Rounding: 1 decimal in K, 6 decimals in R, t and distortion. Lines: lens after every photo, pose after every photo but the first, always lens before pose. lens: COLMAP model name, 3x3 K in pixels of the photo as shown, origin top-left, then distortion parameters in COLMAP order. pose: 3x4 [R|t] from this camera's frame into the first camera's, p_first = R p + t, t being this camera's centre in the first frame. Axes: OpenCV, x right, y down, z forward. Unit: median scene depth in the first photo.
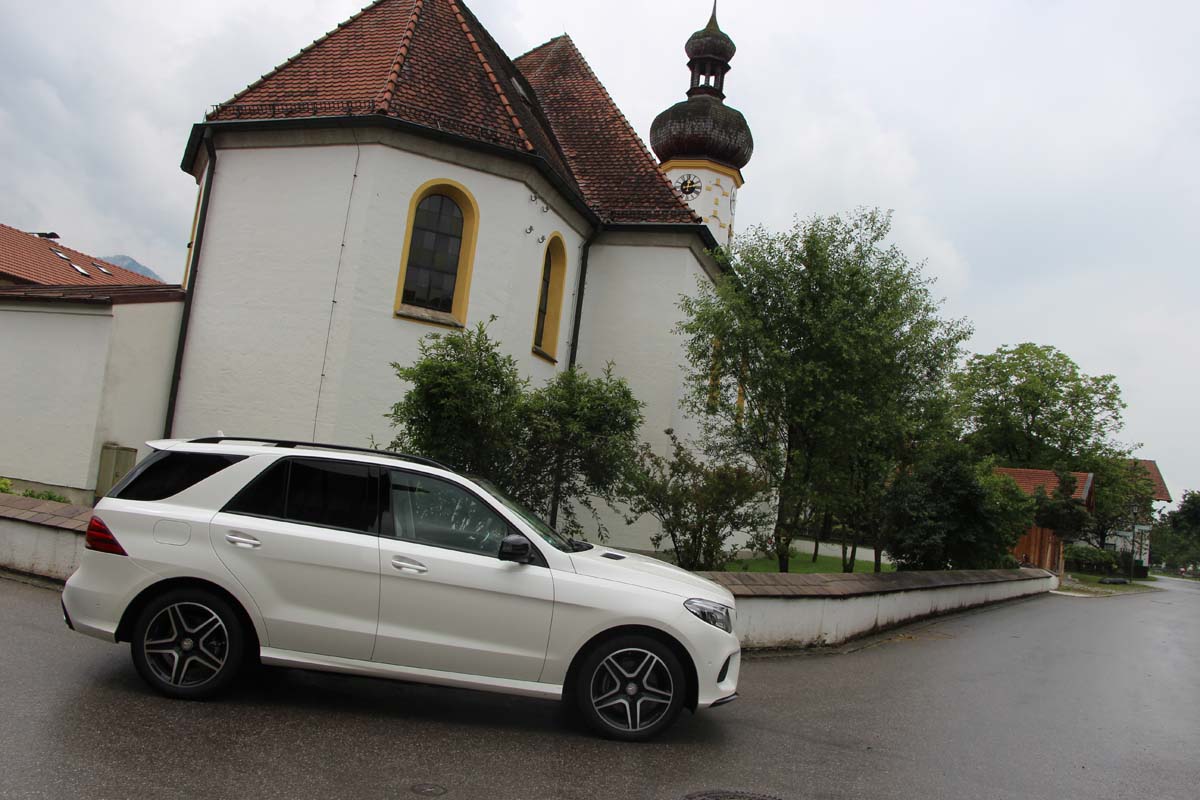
lens RADIAL K [[980.3, 0, 639.2], [0, 980.3, 400.1], [0, 0, 1]] dist [-0.169391, 0.126354]
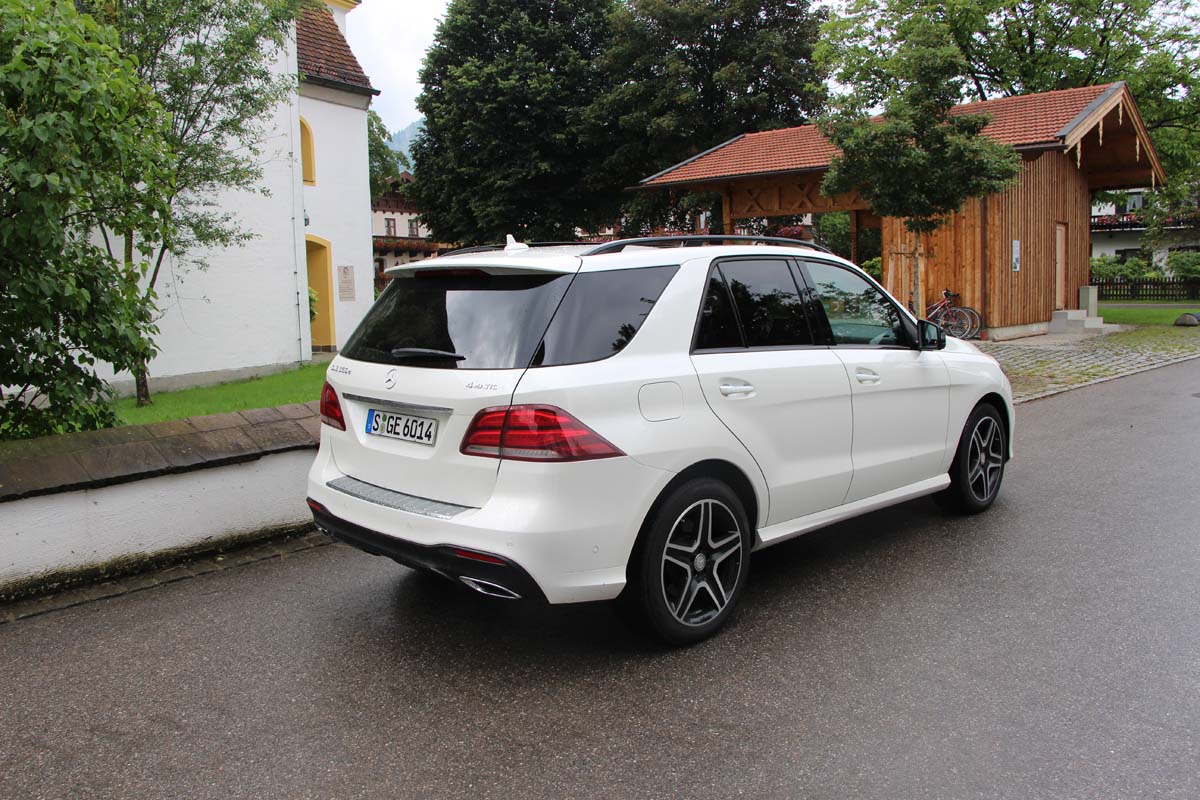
lens RADIAL K [[980.3, 0, 601.2], [0, 980.3, 416.2], [0, 0, 1]] dist [-0.169391, 0.126354]
pose [[0.758561, -0.211643, 0.616273, -0.315385], [0.072393, 0.967300, 0.243086, -0.003013], [-0.647568, -0.139782, 0.749077, 0.186178]]
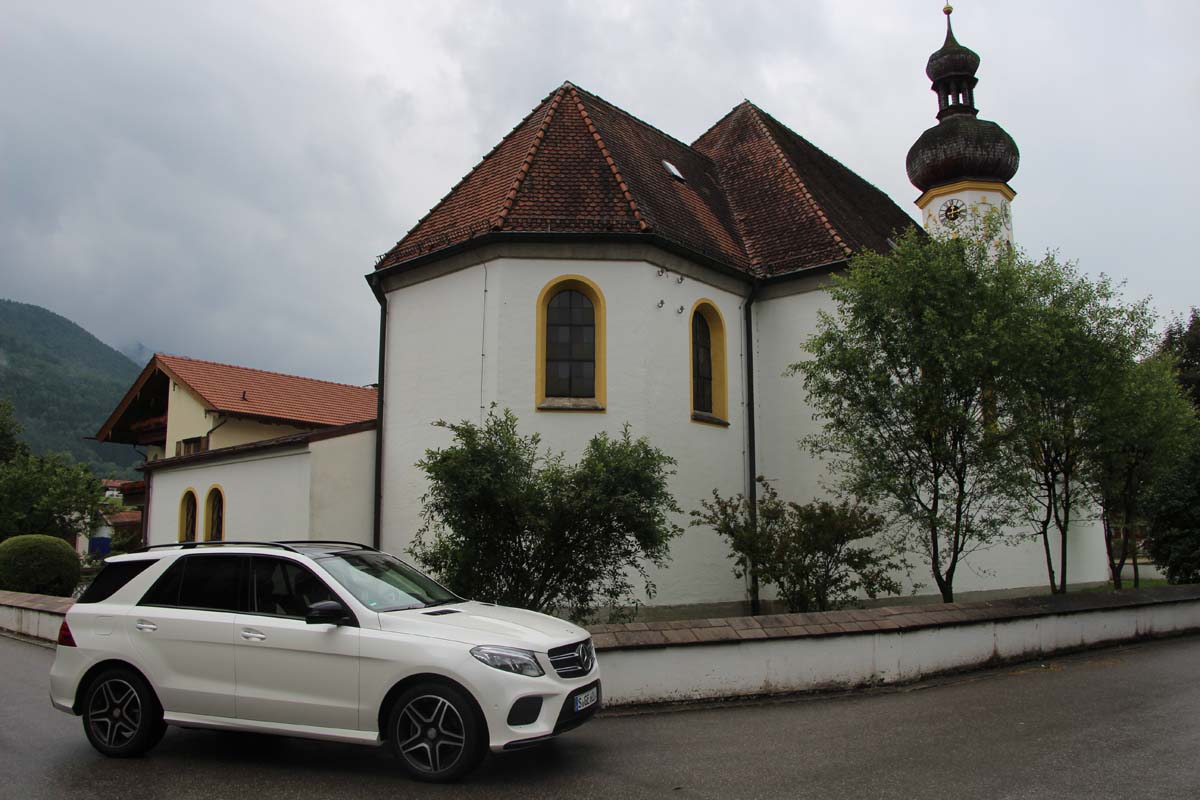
lens RADIAL K [[980.3, 0, 604.2], [0, 980.3, 400.4], [0, 0, 1]] dist [-0.169391, 0.126354]
pose [[0.909519, -0.181570, -0.373907, 0.224392], [0.153911, 0.982720, -0.102825, 0.025664], [0.386116, 0.035973, 0.921748, 0.026031]]
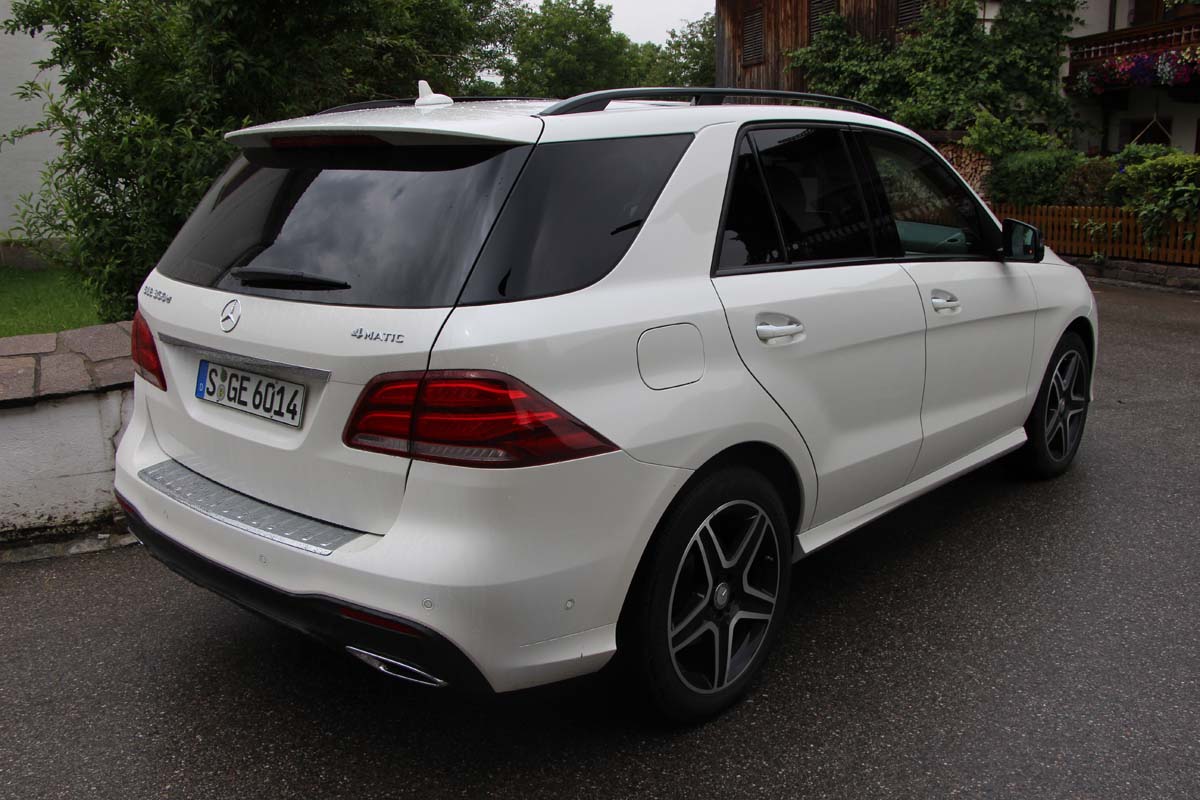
lens RADIAL K [[1038.3, 0, 597.4], [0, 1038.3, 408.0], [0, 0, 1]] dist [-0.031262, 0.006142]
pose [[0.718519, -0.271359, 0.640387, -0.271242], [0.052597, 0.939311, 0.339011, 0.005331], [-0.693516, -0.209903, 0.689185, 0.248319]]
